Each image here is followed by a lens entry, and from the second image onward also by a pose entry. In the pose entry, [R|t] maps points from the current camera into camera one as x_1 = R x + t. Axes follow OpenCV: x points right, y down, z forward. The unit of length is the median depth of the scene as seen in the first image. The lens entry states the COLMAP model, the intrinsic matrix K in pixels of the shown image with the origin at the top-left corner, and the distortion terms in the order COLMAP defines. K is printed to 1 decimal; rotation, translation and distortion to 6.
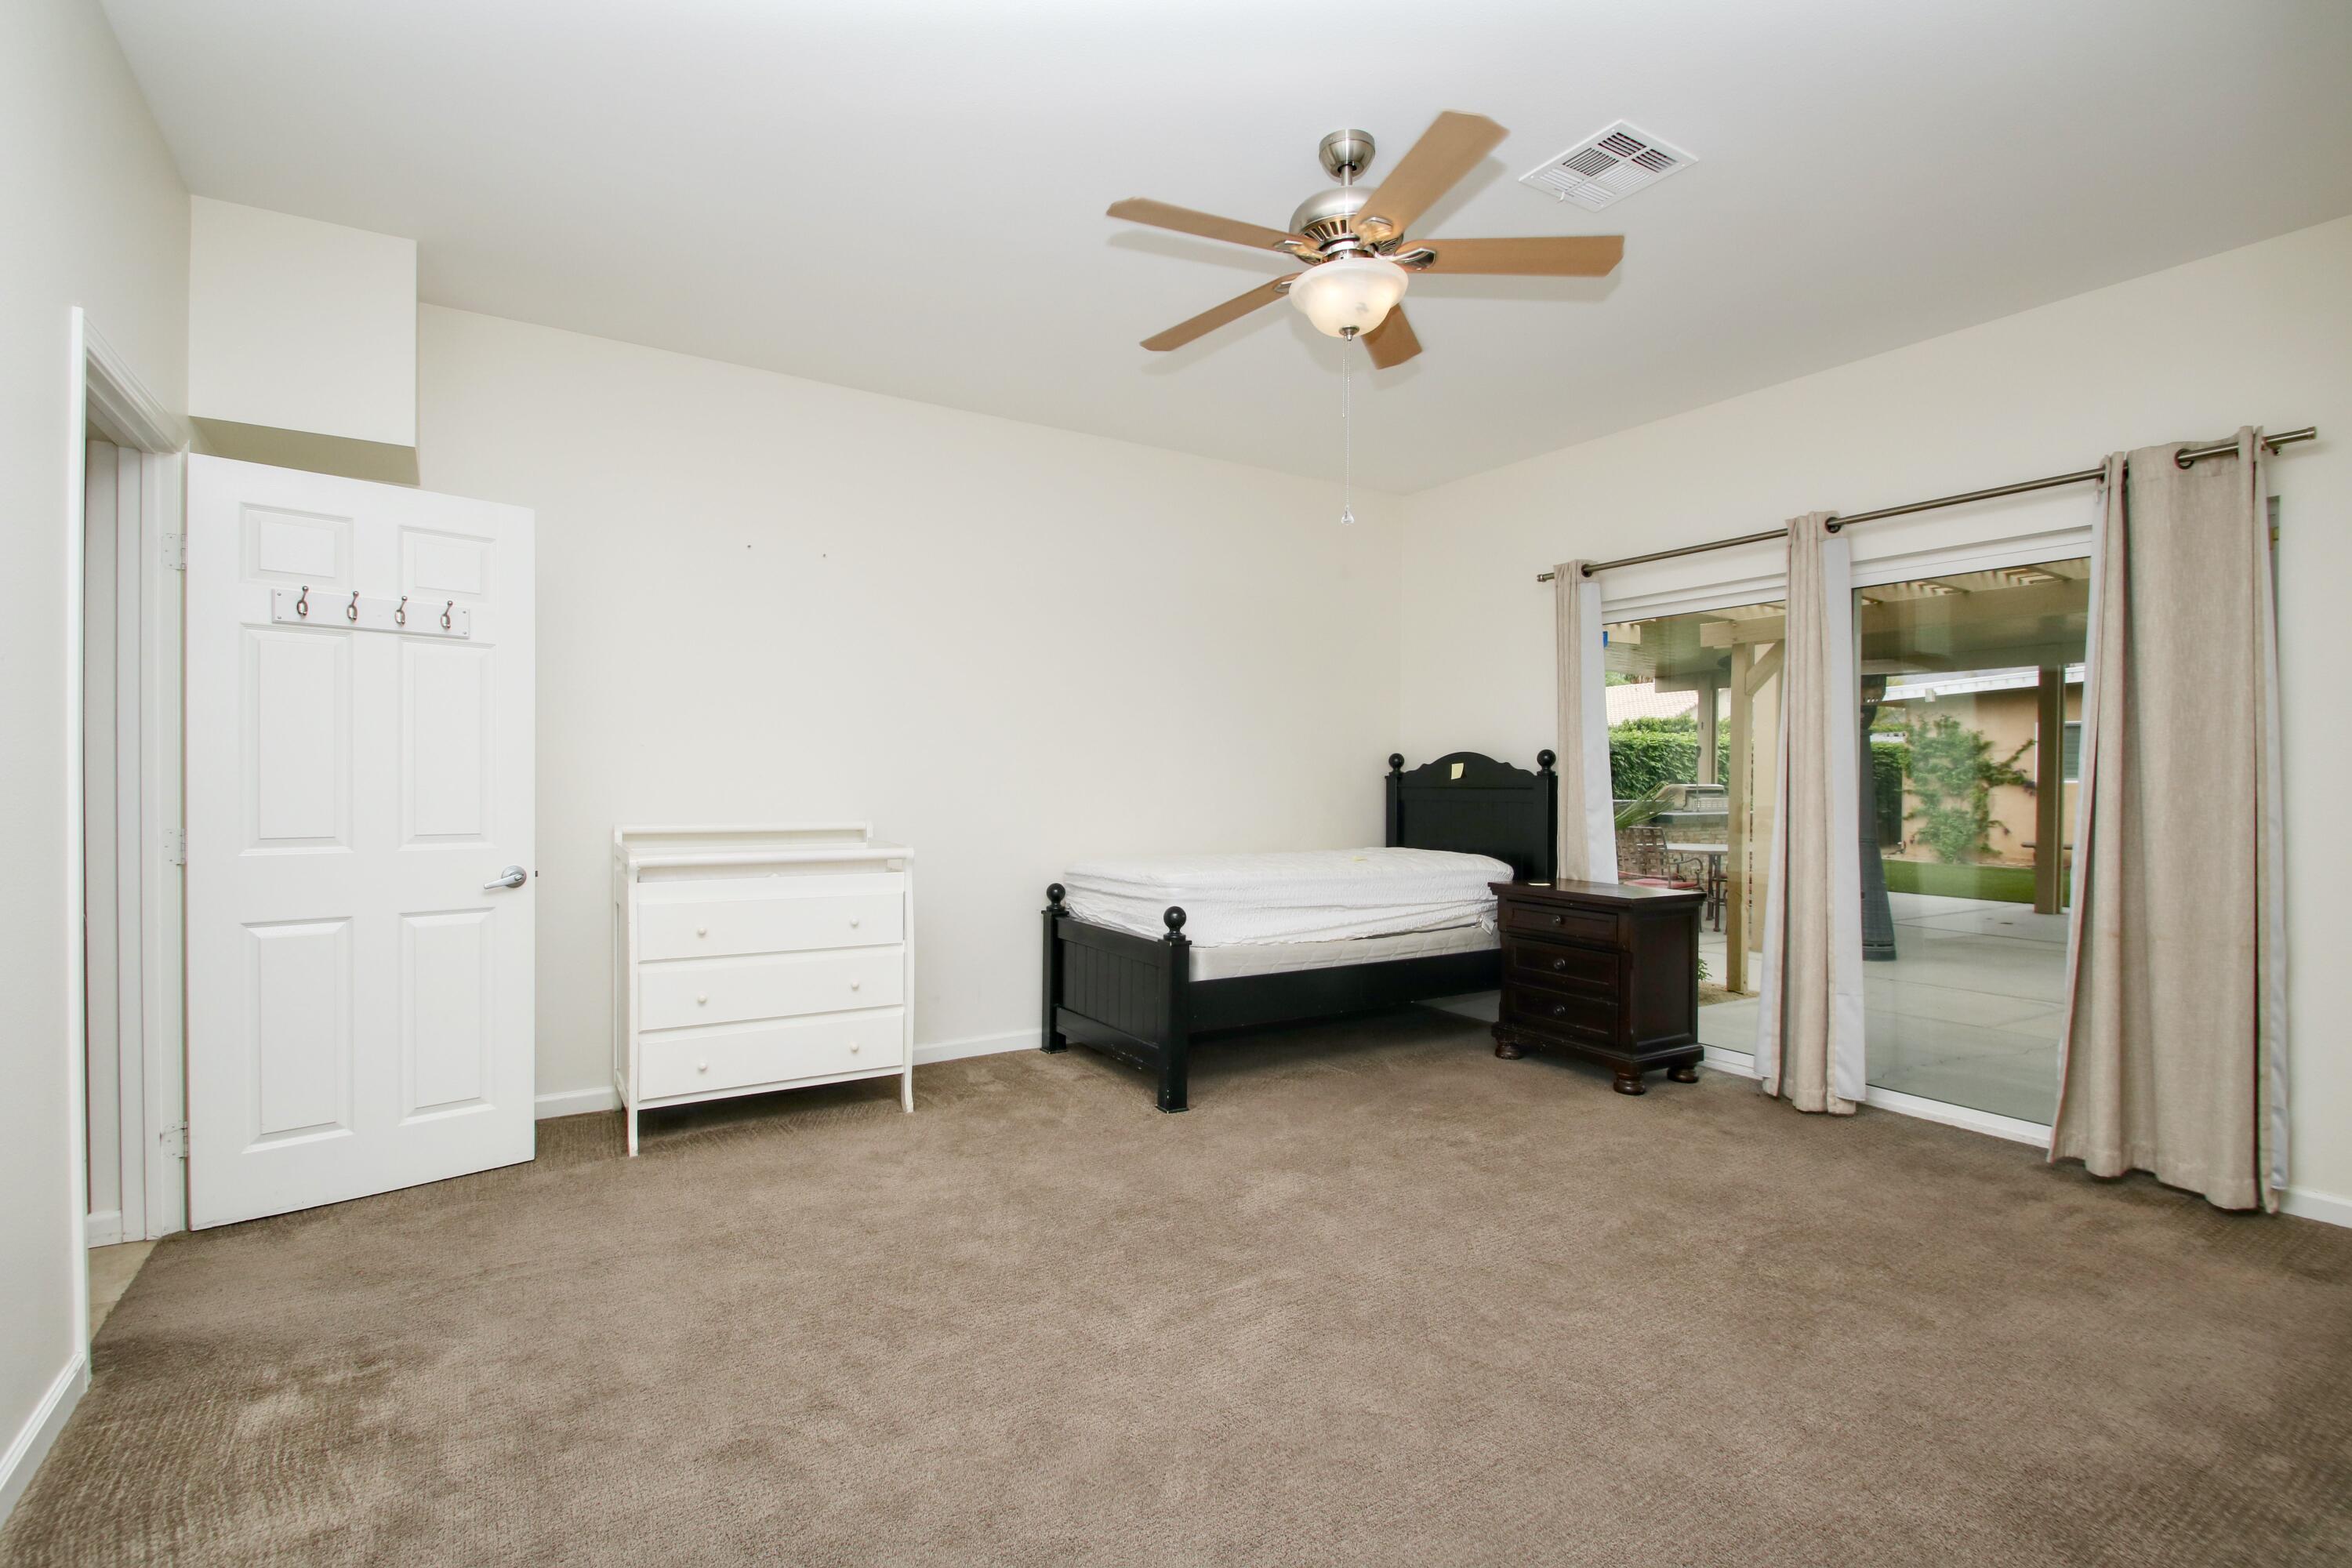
lens RADIAL K [[1104.4, 0, 1177.8], [0, 1104.4, 786.2], [0, 0, 1]] dist [-0.000750, -0.000068]
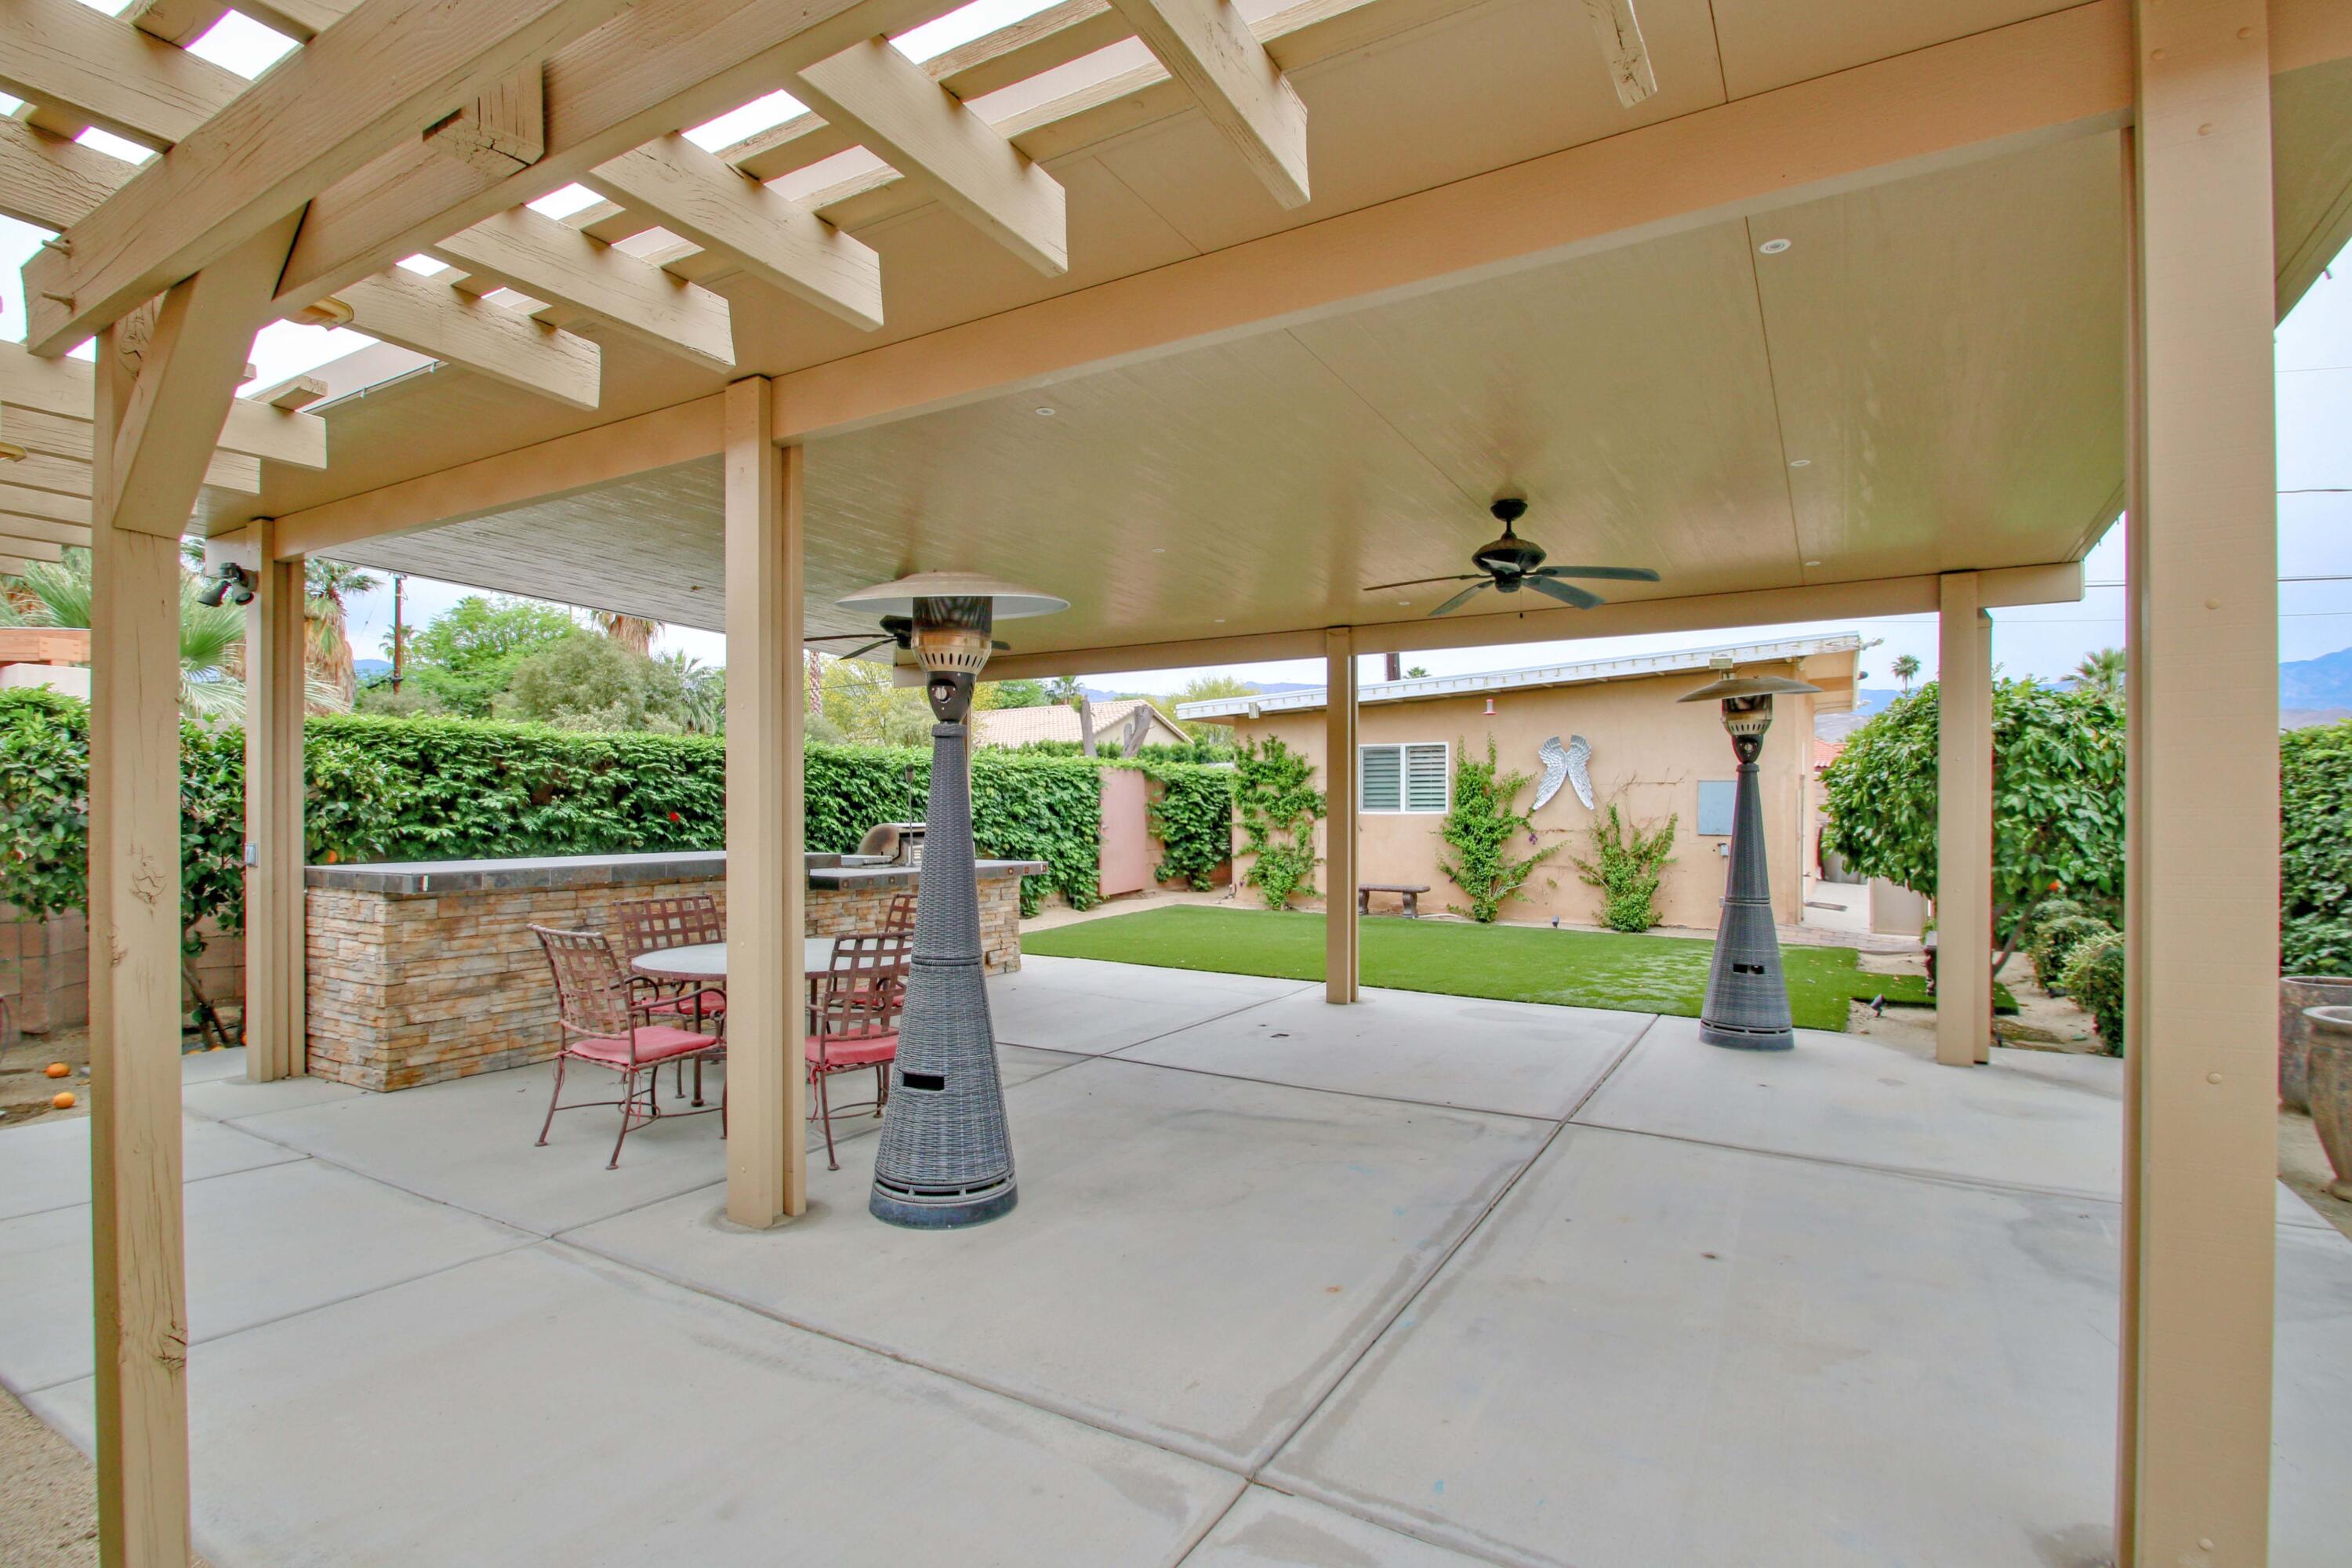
lens RADIAL K [[1119.2, 0, 1176.1], [0, 1119.2, 797.6], [0, 0, 1]] dist [0.000398, 0.000012]
pose [[0.893839, 0.002042, 0.448383, 0.241322], [0.003022, 0.999939, -0.010579, -0.007428], [-0.448378, 0.010811, 0.893779, 0.260897]]
